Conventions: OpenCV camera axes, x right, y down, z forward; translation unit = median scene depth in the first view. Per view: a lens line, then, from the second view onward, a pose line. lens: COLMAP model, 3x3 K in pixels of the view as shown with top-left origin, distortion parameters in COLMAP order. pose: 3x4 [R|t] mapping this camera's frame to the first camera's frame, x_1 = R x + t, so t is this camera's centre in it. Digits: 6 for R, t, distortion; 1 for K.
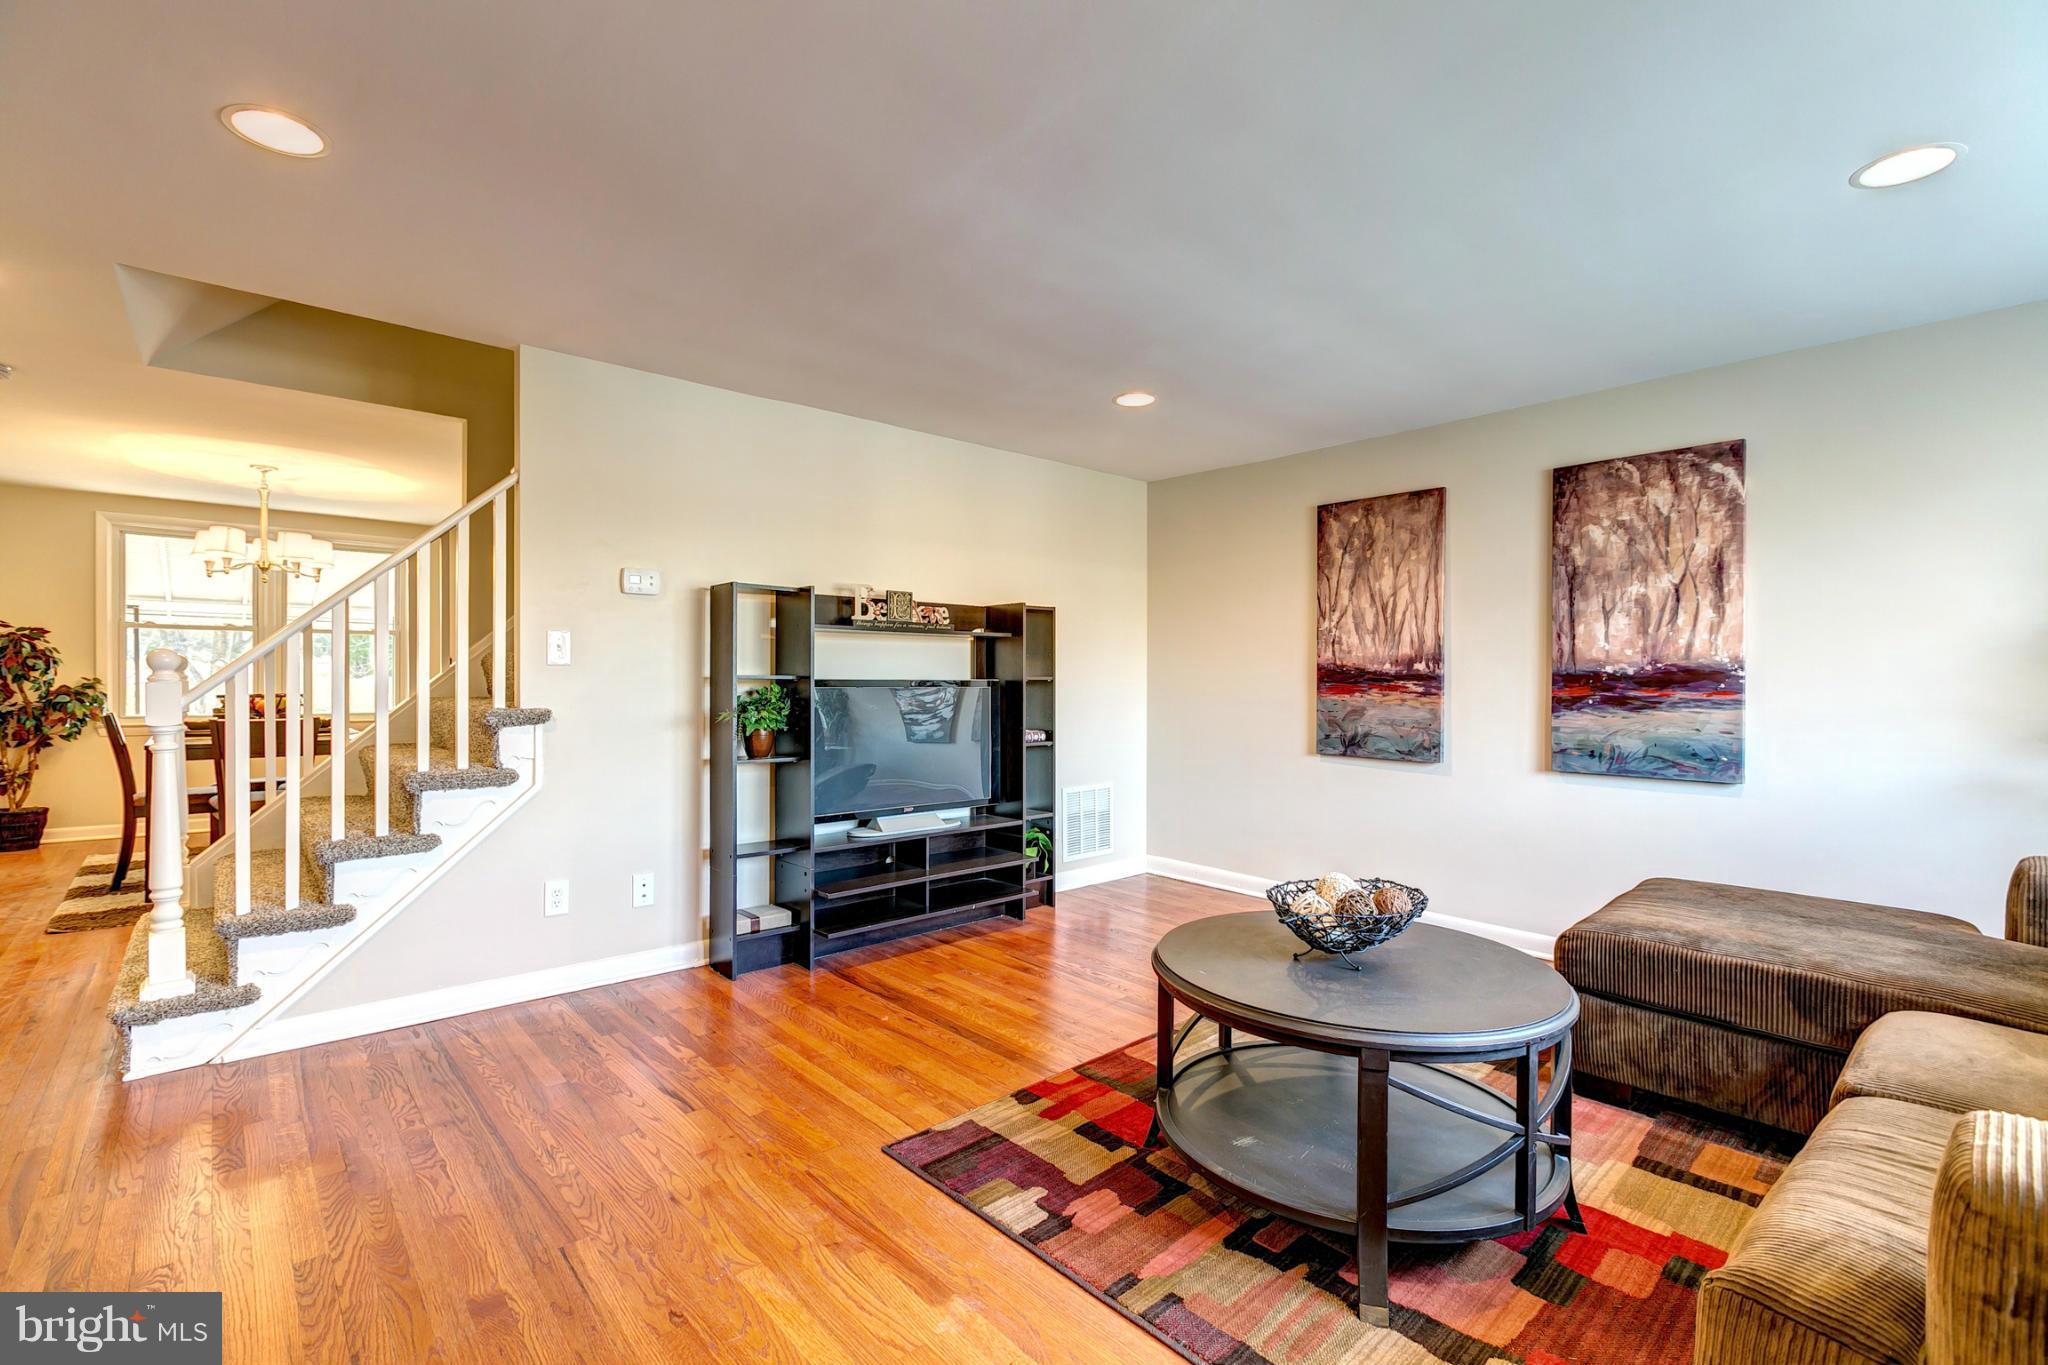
lens RADIAL K [[910.3, 0, 1008.1], [0, 910.3, 675.6], [0, 0, 1]] dist [0.001499, -0.000487]
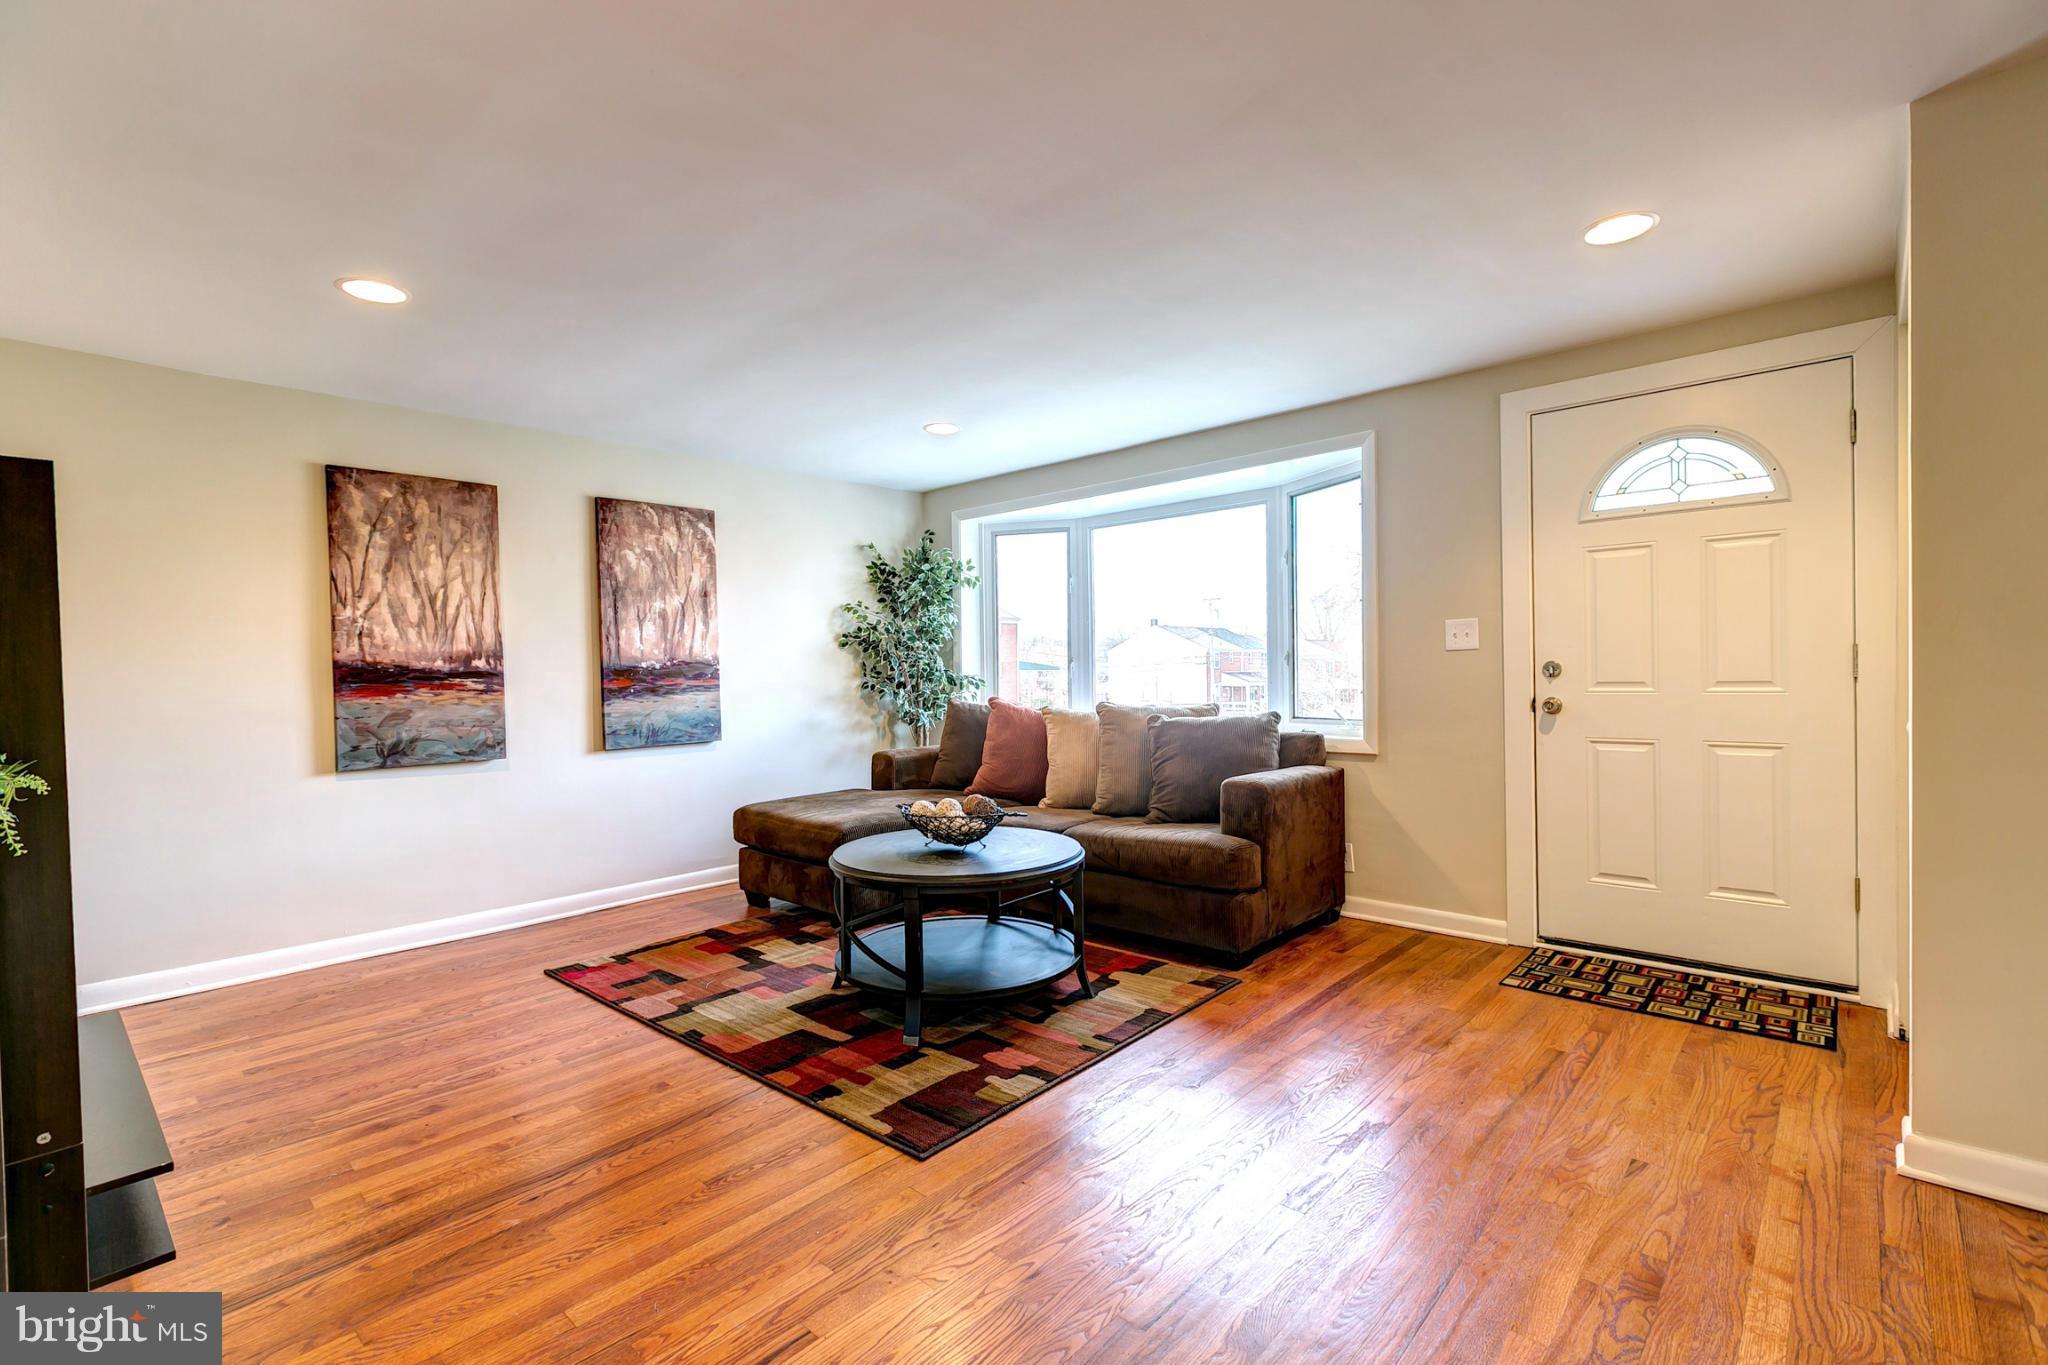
lens RADIAL K [[910.3, 0, 1031.0], [0, 910.3, 671.5], [0, 0, 1]] dist [0.001499, -0.000487]
pose [[-0.119117, -0.010310, 0.992827, -0.633158], [0.013687, 0.999834, 0.012025, -0.005244], [-0.992786, 0.015021, -0.118956, 0.565978]]
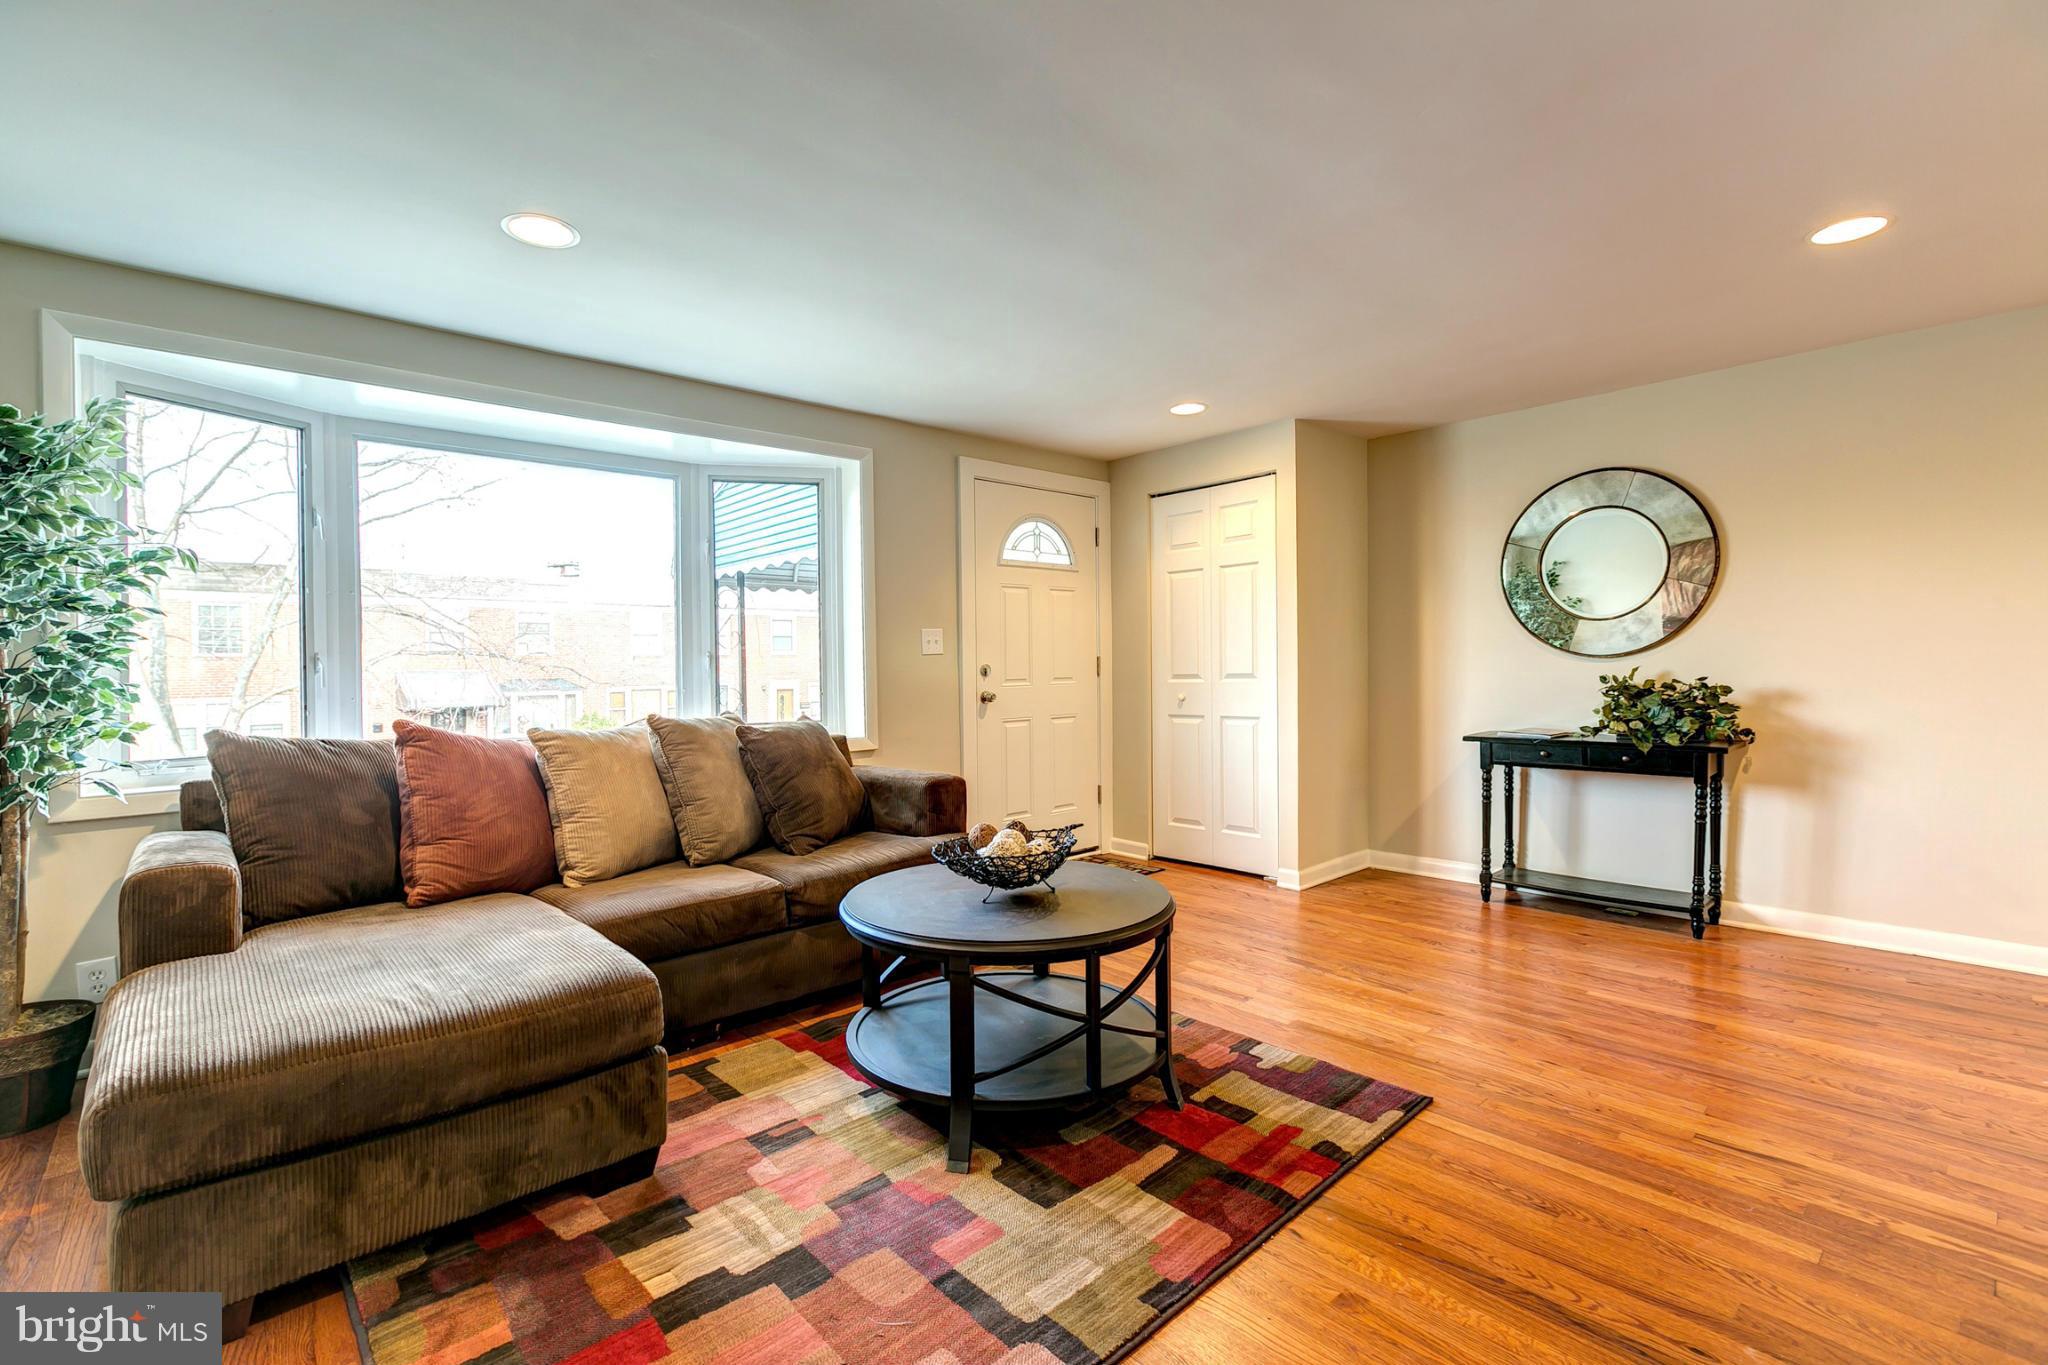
lens RADIAL K [[910.3, 0, 1001.7], [0, 910.3, 663.0], [0, 0, 1]] dist [0.001499, -0.000487]
pose [[-0.999942, 0.006616, -0.008488, 0.208689], [0.006689, 0.999940, -0.008637, 0.011229], [0.008431, -0.008693, -0.999927, 1.173620]]
